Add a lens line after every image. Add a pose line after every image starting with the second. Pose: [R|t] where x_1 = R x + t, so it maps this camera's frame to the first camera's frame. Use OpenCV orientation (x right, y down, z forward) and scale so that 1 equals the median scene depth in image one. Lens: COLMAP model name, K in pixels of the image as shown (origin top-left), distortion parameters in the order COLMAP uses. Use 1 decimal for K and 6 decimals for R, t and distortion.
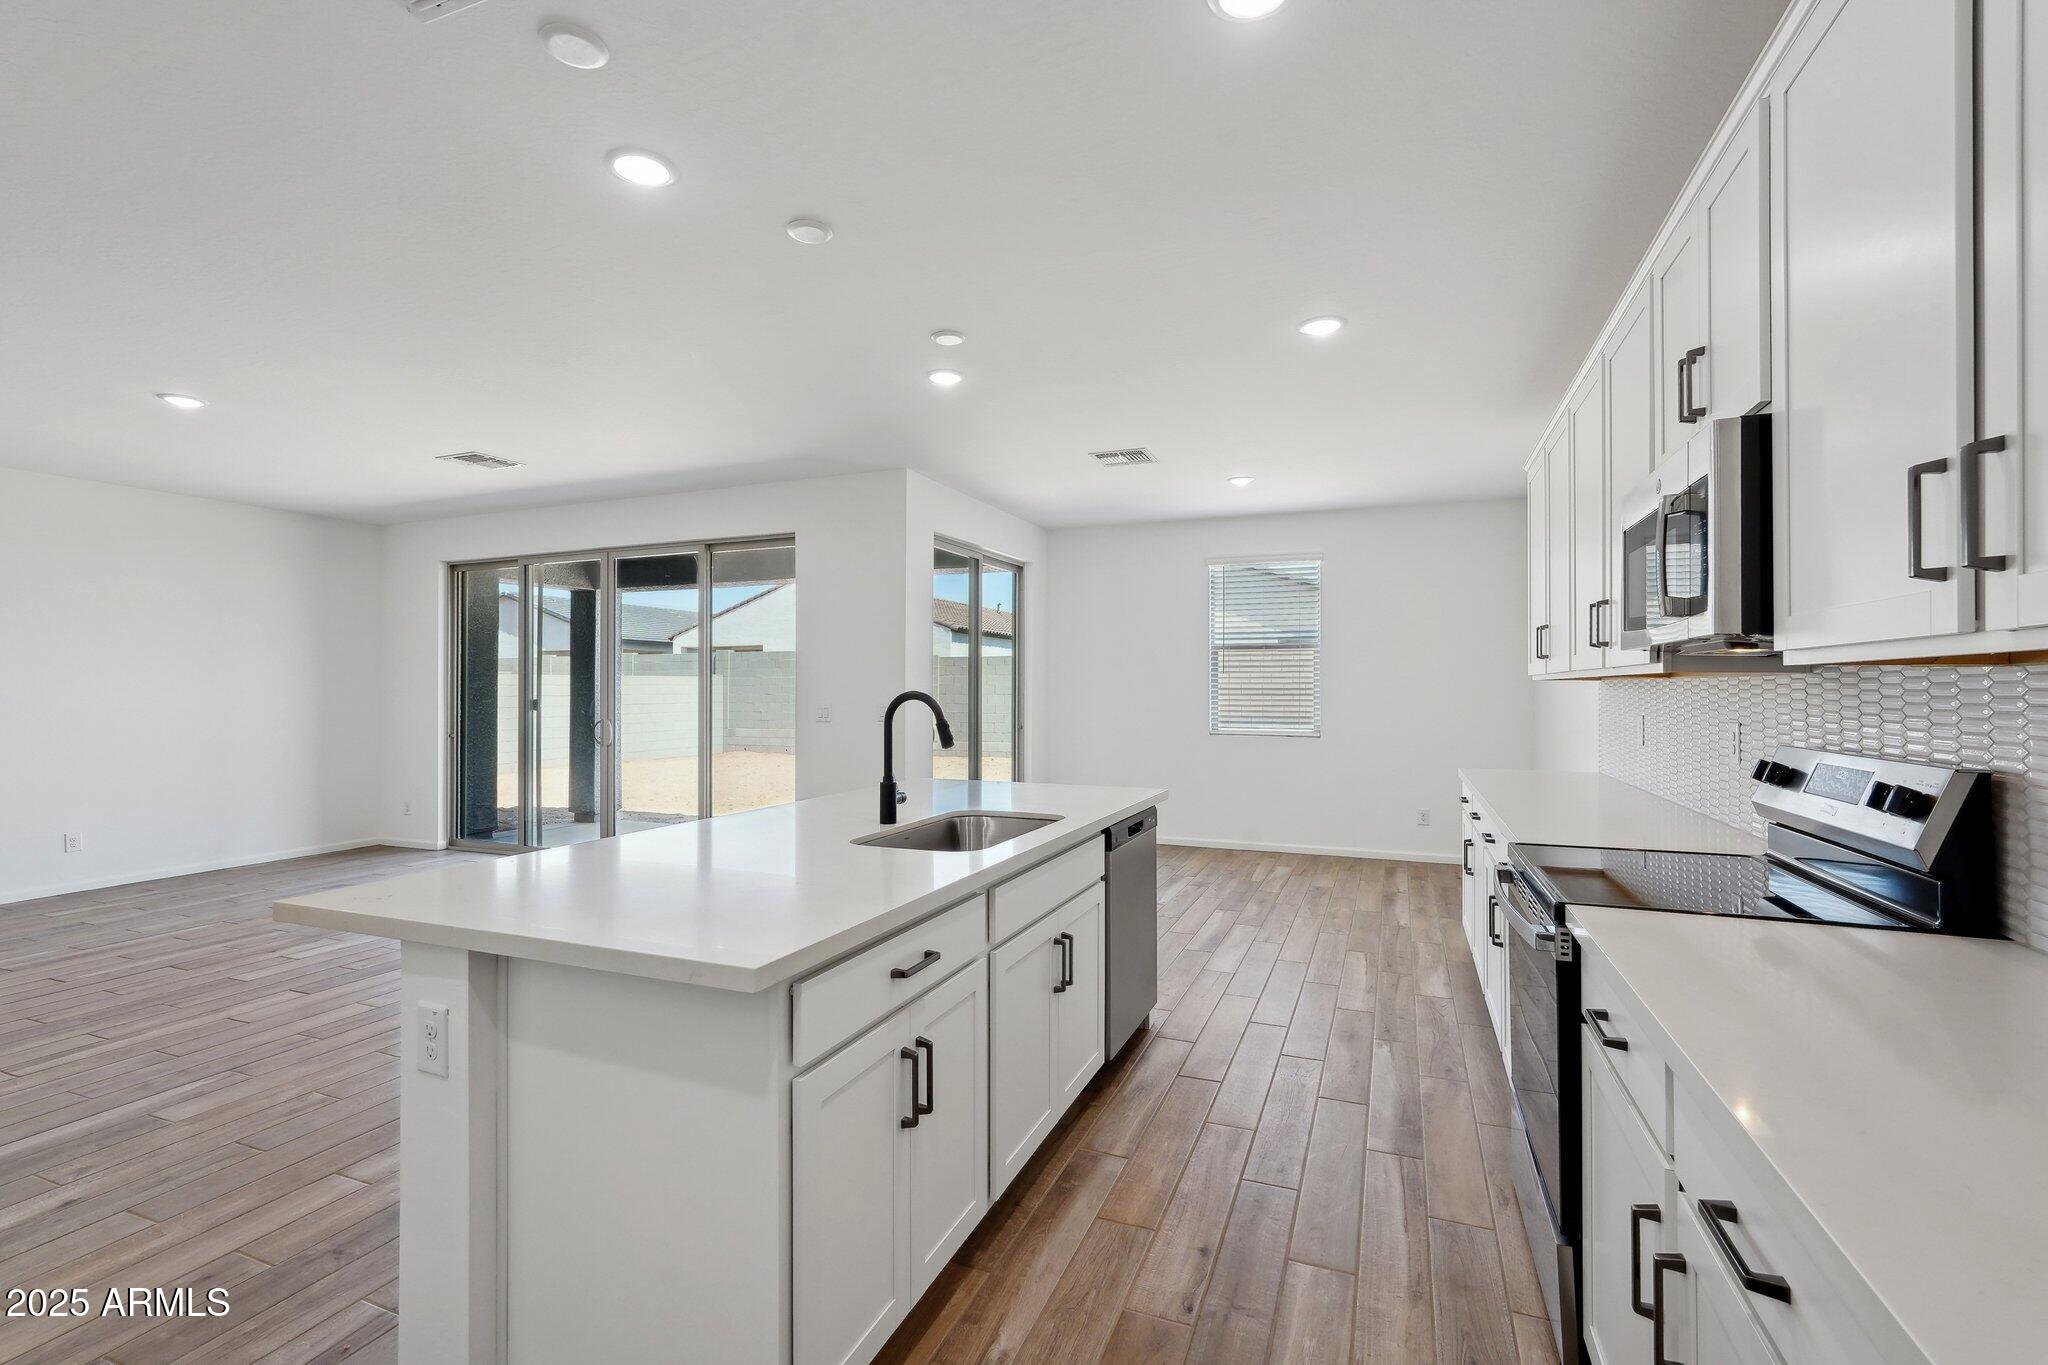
lens RADIAL K [[914.2, 0, 1024.0], [0, 914.2, 682.5], [0, 0, 1]] dist [-0.000154, -0.000103]
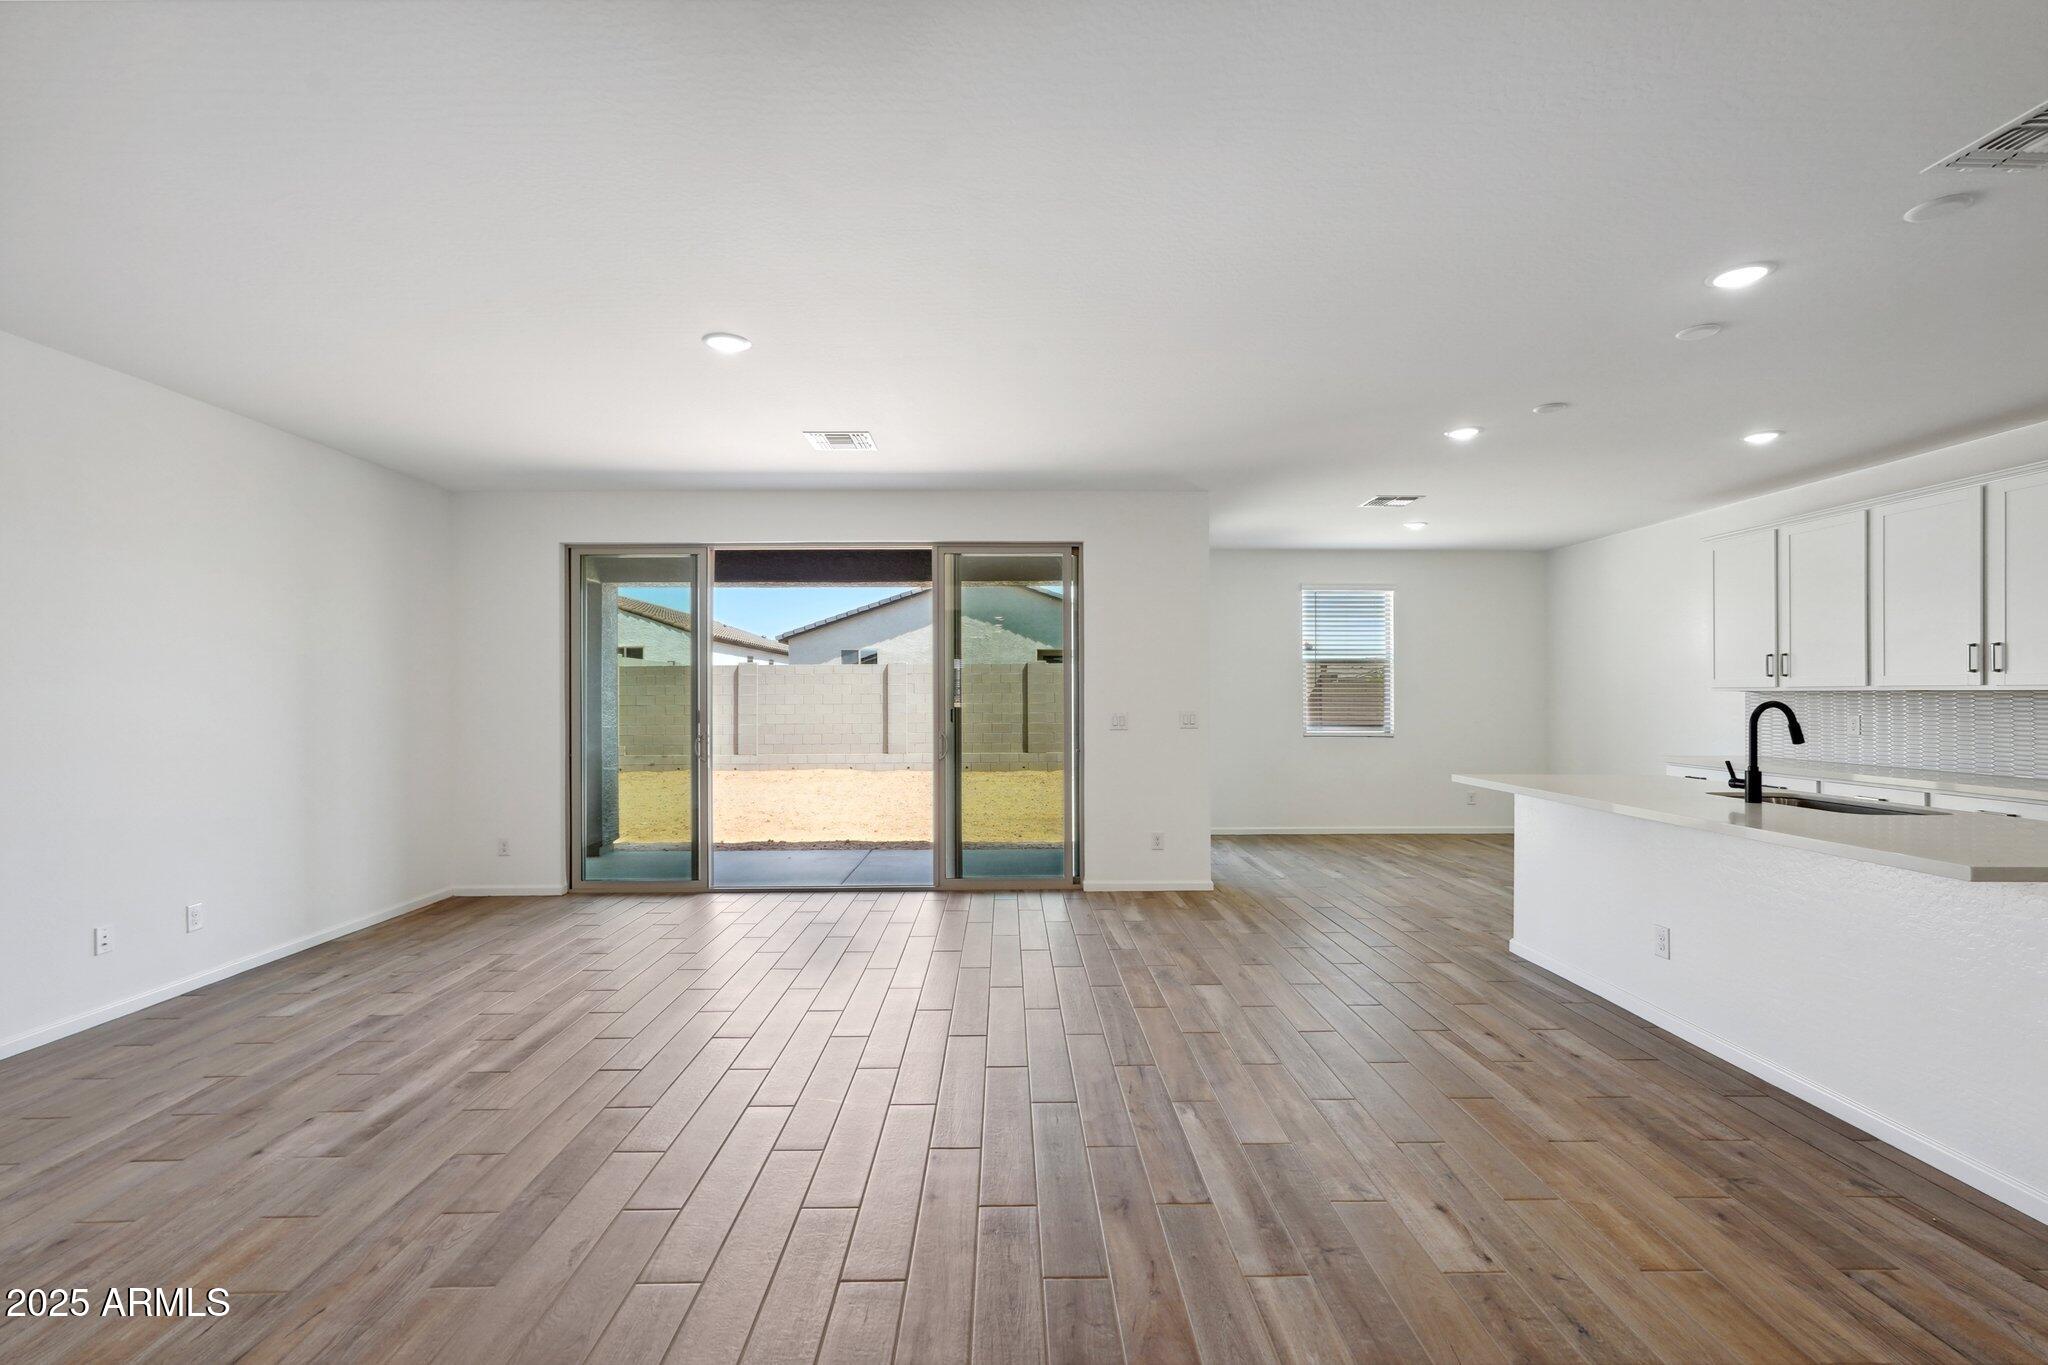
lens RADIAL K [[933.9, 0, 1024.0], [0, 933.9, 682.5], [0, 0, 1]] dist [0.000282, -0.000023]
pose [[0.920907, 0.007678, 0.389708, -0.685283], [-0.003626, 0.999931, -0.011132, 0.000922], [-0.389767, 0.008838, 0.920871, 0.082242]]
